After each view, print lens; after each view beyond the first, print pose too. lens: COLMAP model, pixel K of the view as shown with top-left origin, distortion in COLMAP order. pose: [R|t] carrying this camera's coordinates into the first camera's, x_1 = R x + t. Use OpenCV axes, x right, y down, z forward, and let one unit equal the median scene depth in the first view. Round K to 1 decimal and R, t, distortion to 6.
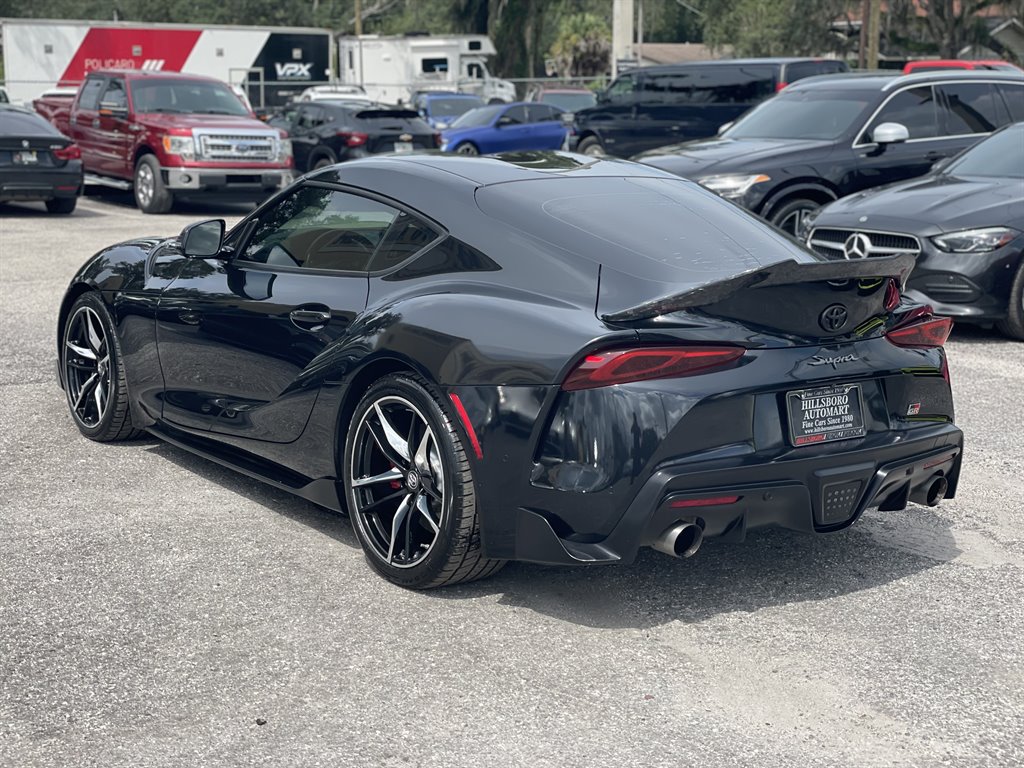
lens RADIAL K [[1507.9, 0, 487.7], [0, 1507.9, 384.1], [0, 0, 1]] dist [0.215662, -0.602486]
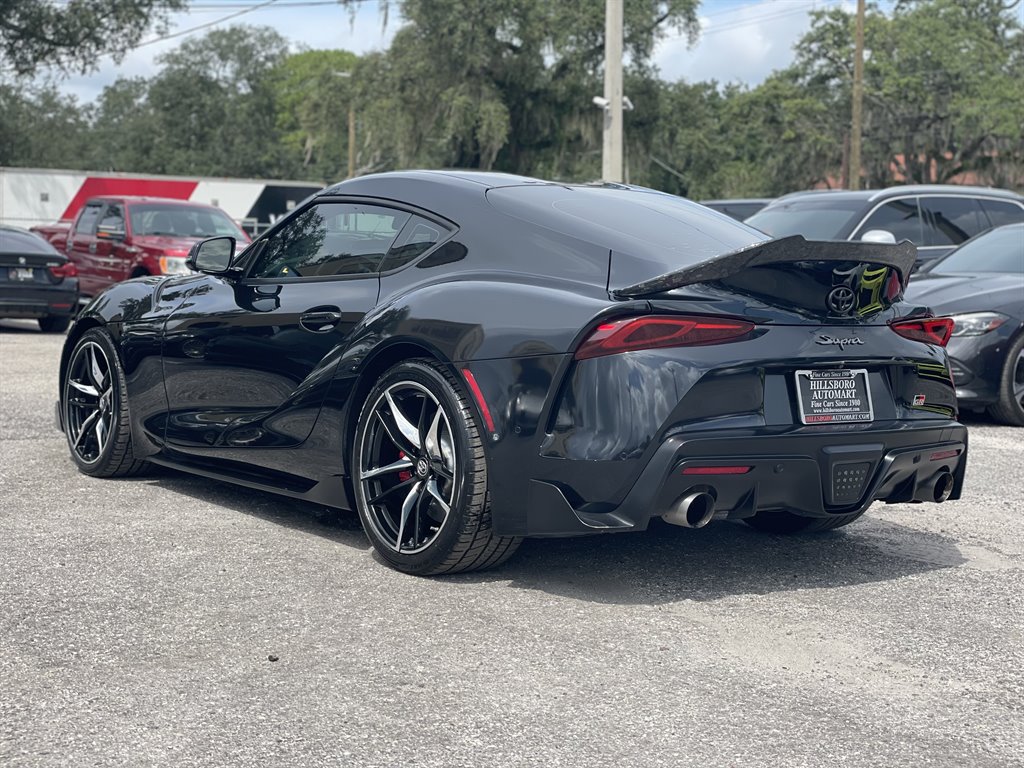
lens RADIAL K [[1511.6, 0, 512.0], [0, 1511.6, 384.0], [0, 0, 1]] dist [0.213150, -0.608647]
pose [[0.999666, 0.008580, 0.024390, -0.015105], [-0.005876, 0.994041, -0.108847, 0.114620], [-0.025179, 0.108667, 0.993759, -0.001557]]
